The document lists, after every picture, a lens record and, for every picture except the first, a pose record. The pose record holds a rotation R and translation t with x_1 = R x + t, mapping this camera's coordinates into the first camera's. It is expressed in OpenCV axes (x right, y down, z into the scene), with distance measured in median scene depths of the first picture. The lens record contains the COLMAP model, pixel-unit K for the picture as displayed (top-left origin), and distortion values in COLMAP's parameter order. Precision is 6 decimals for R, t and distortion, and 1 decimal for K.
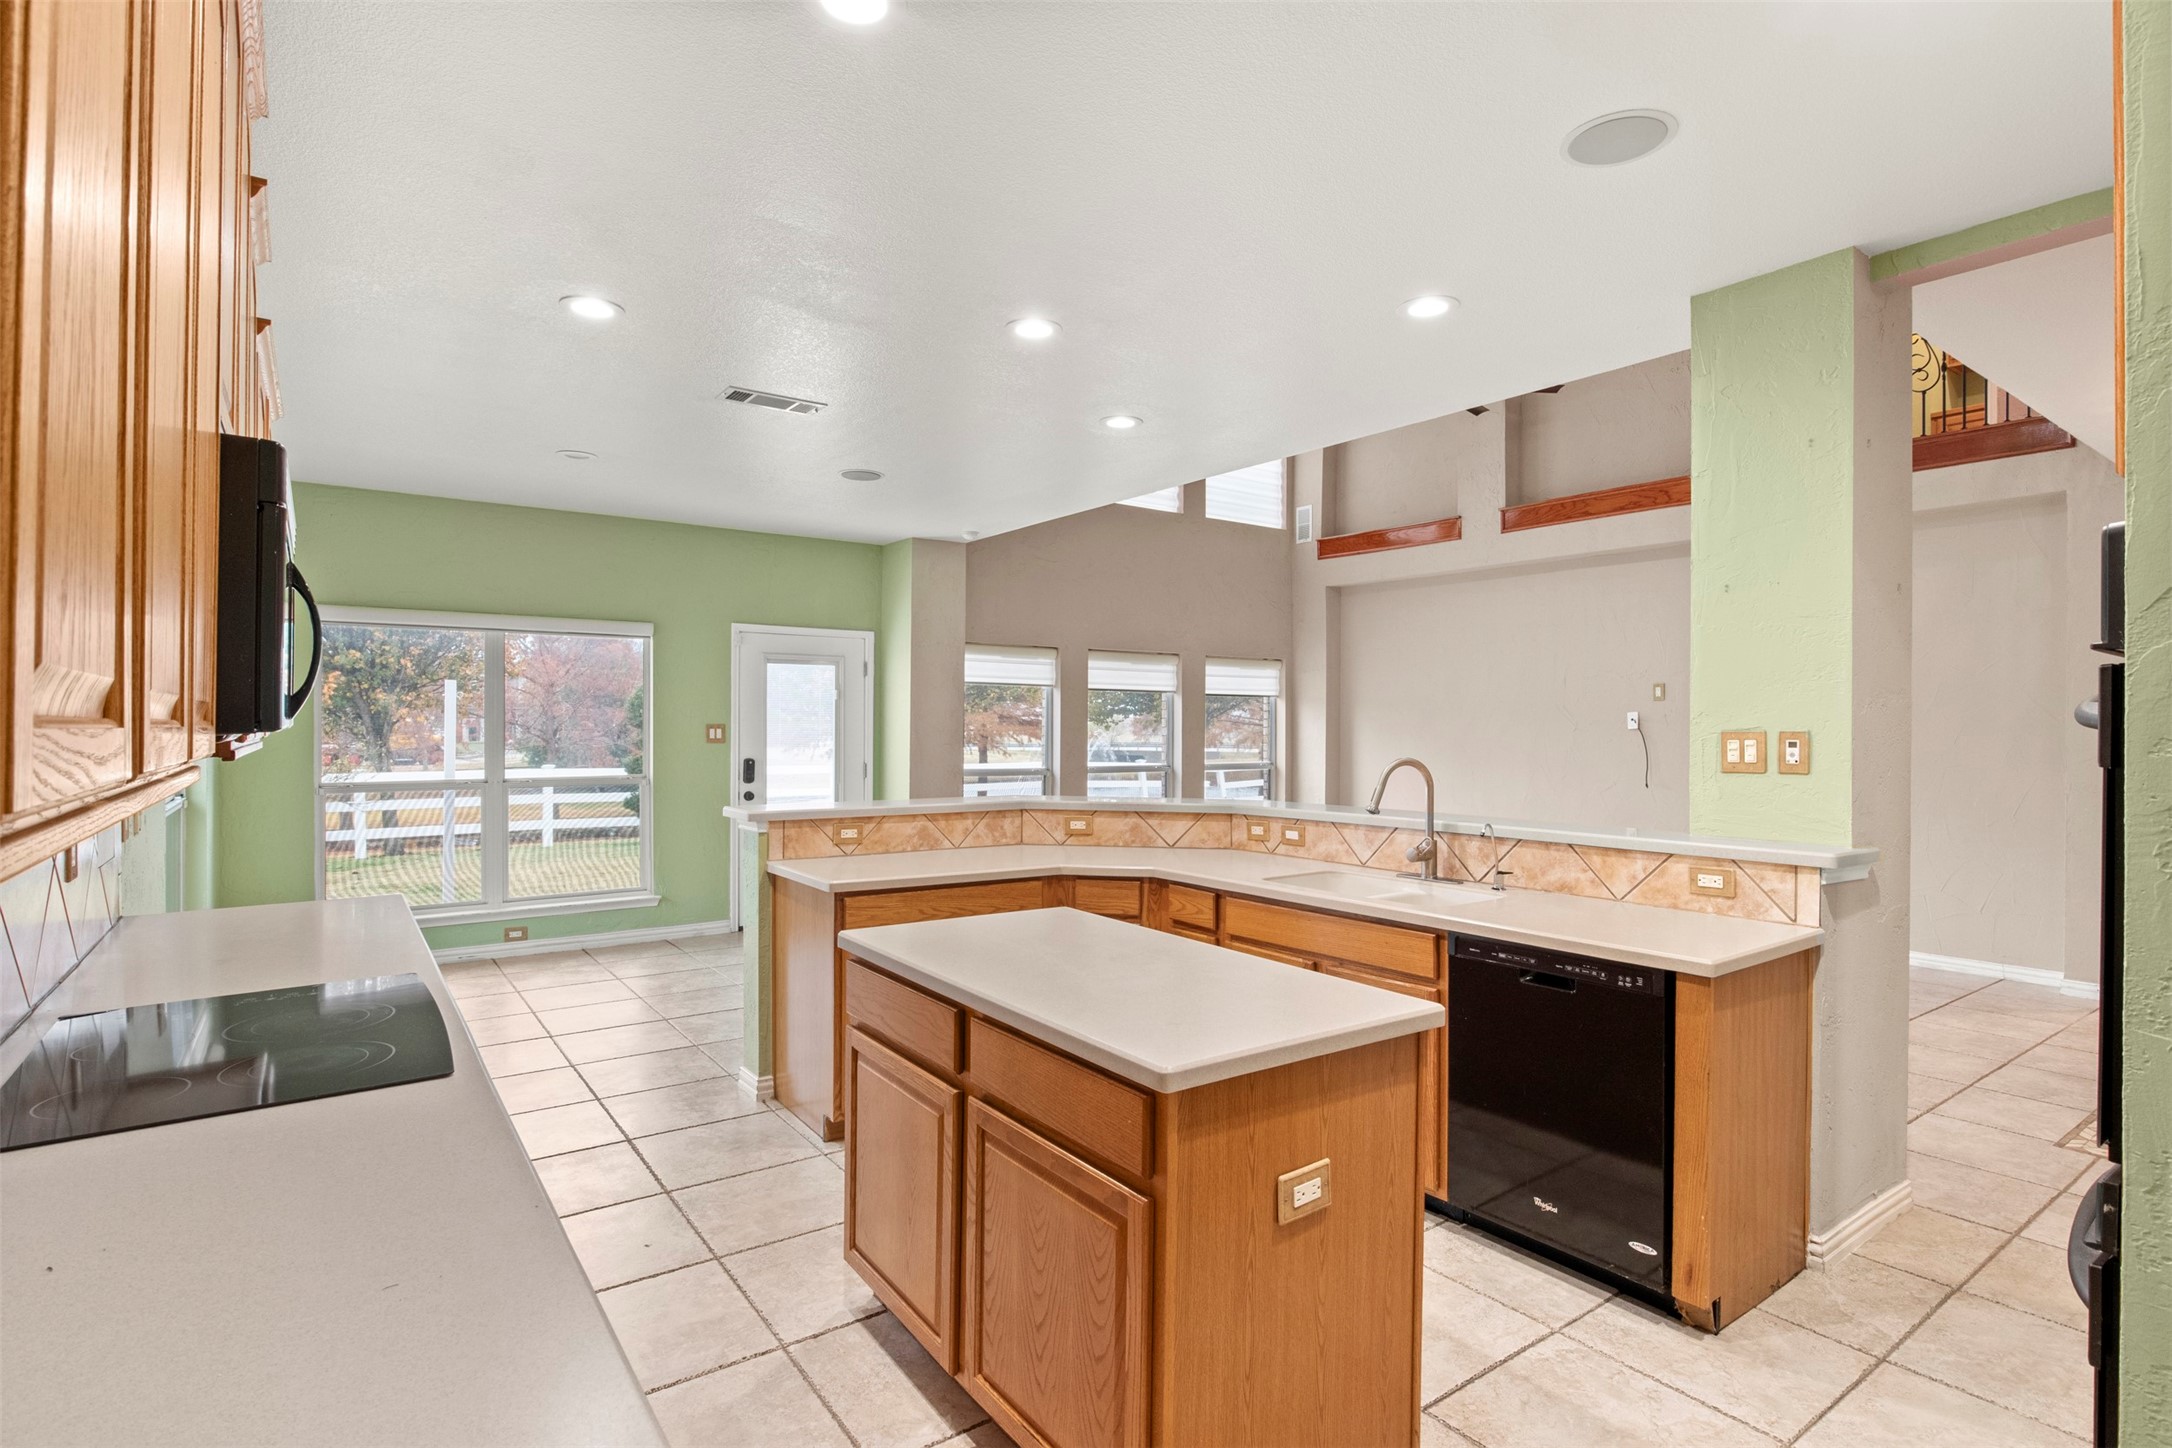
lens RADIAL K [[1076.5, 0, 1085.1], [0, 1076.5, 722.2], [0, 0, 1]] dist [-0.005263, -0.001210]
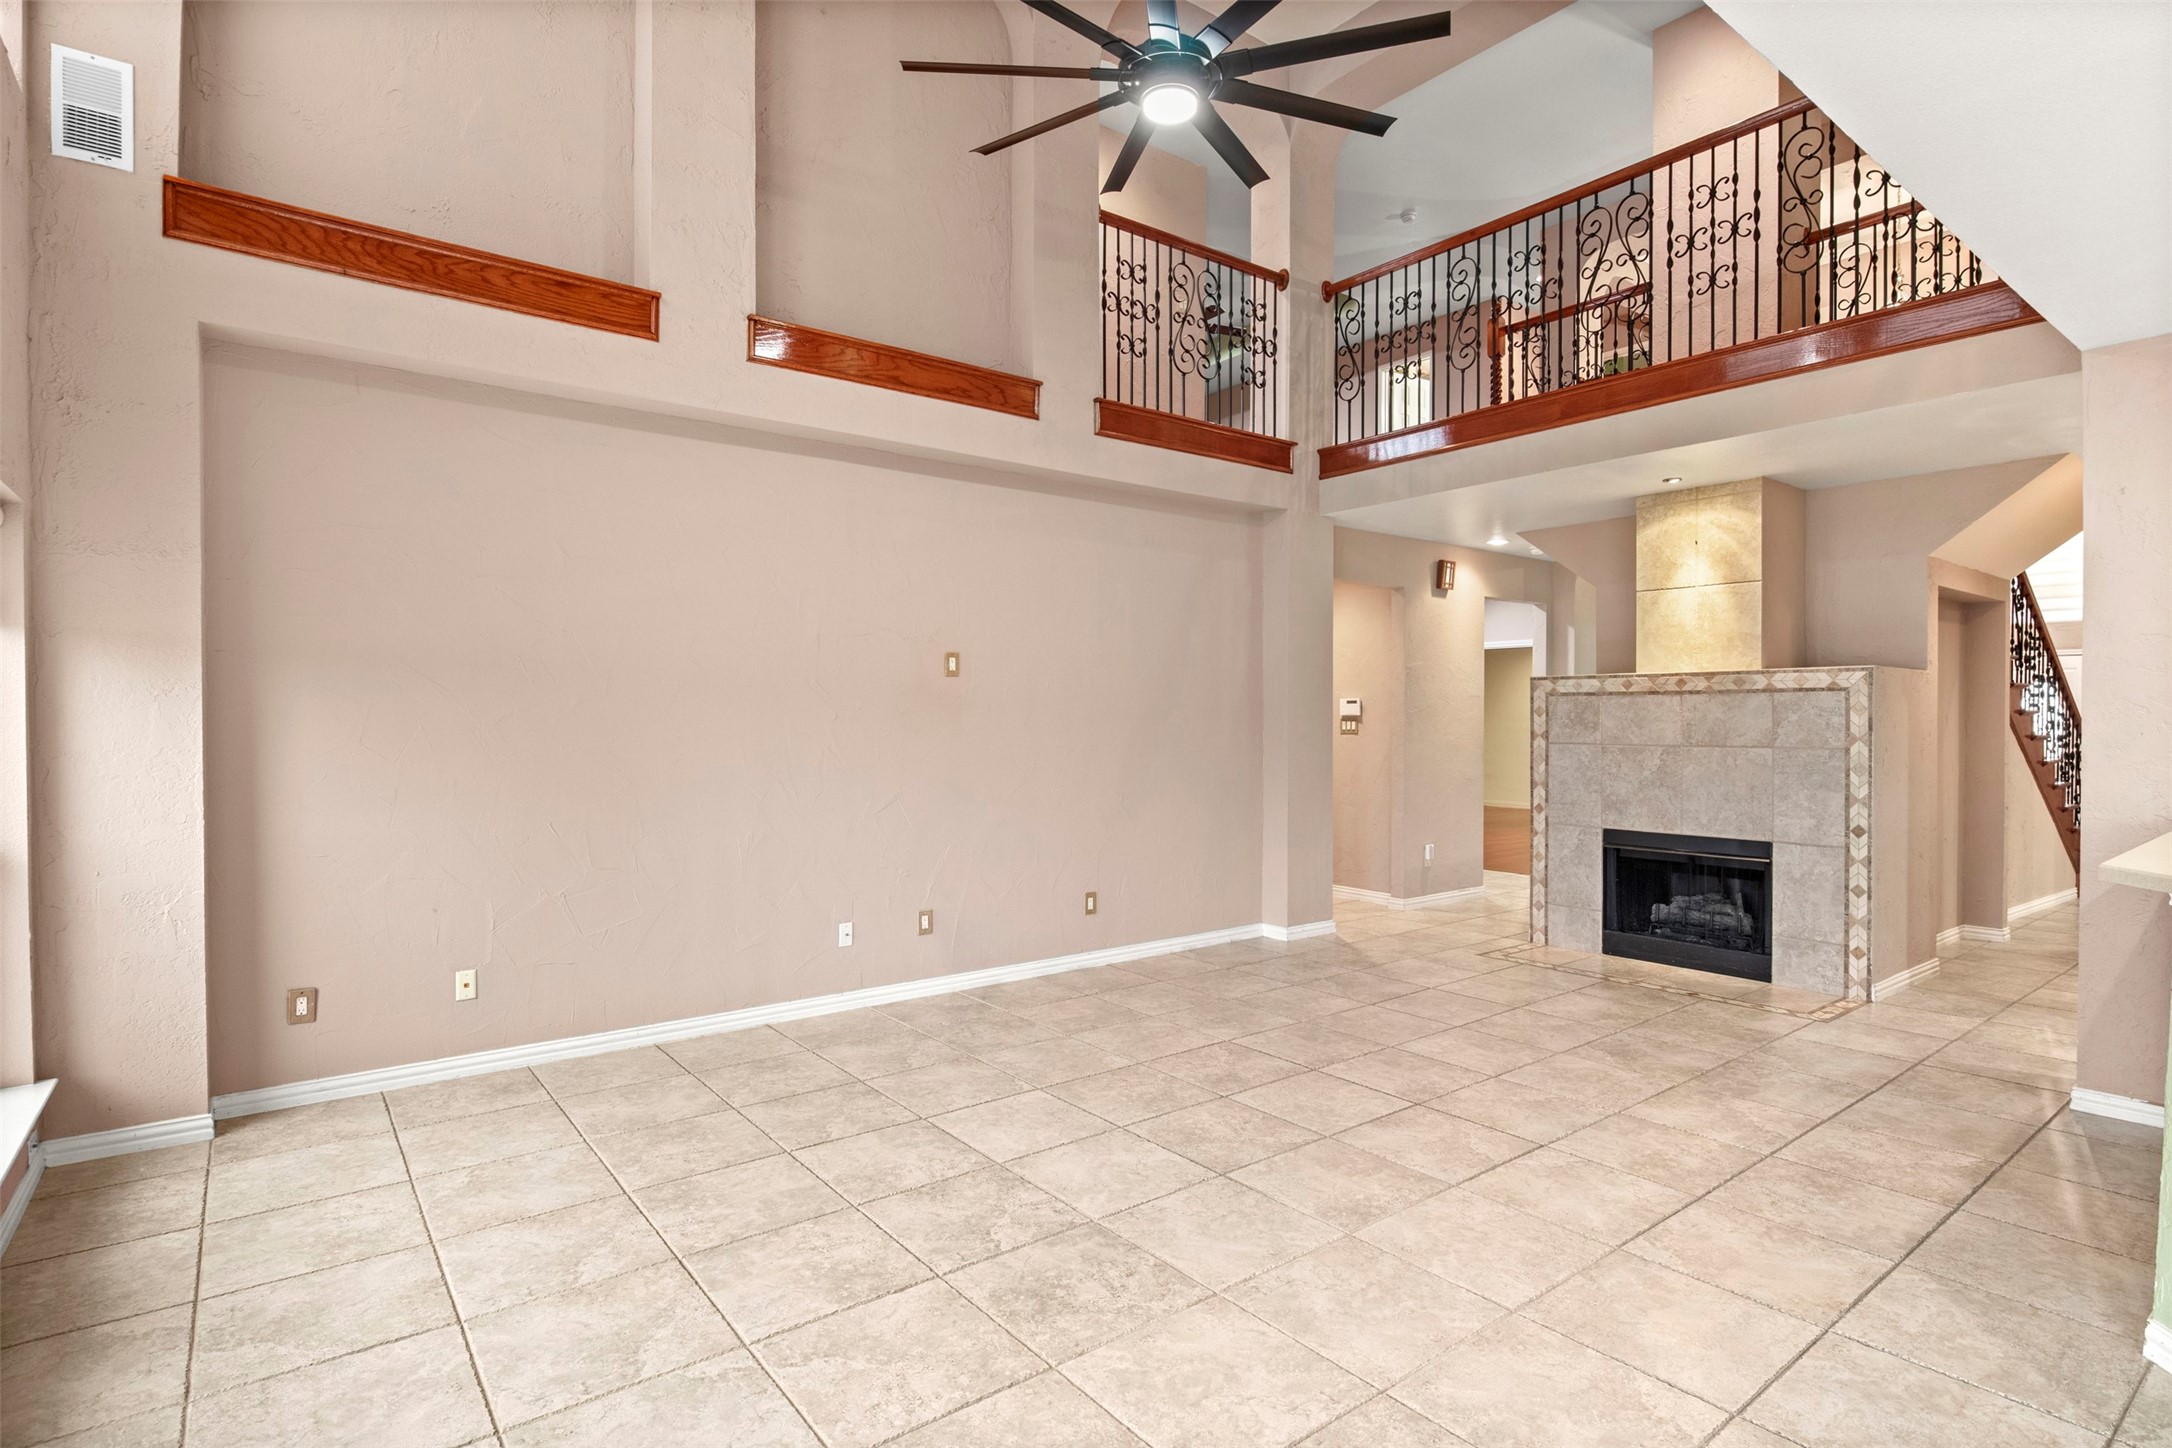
lens RADIAL K [[1076.5, 0, 1083.1], [0, 1076.5, 722.0], [0, 0, 1]] dist [-0.005263, -0.001210]
pose [[-0.024371, -0.006614, 0.999681, -0.147749], [-0.003236, 0.999973, 0.006537, 0.004404], [-0.999698, -0.003076, -0.024392, 0.755618]]
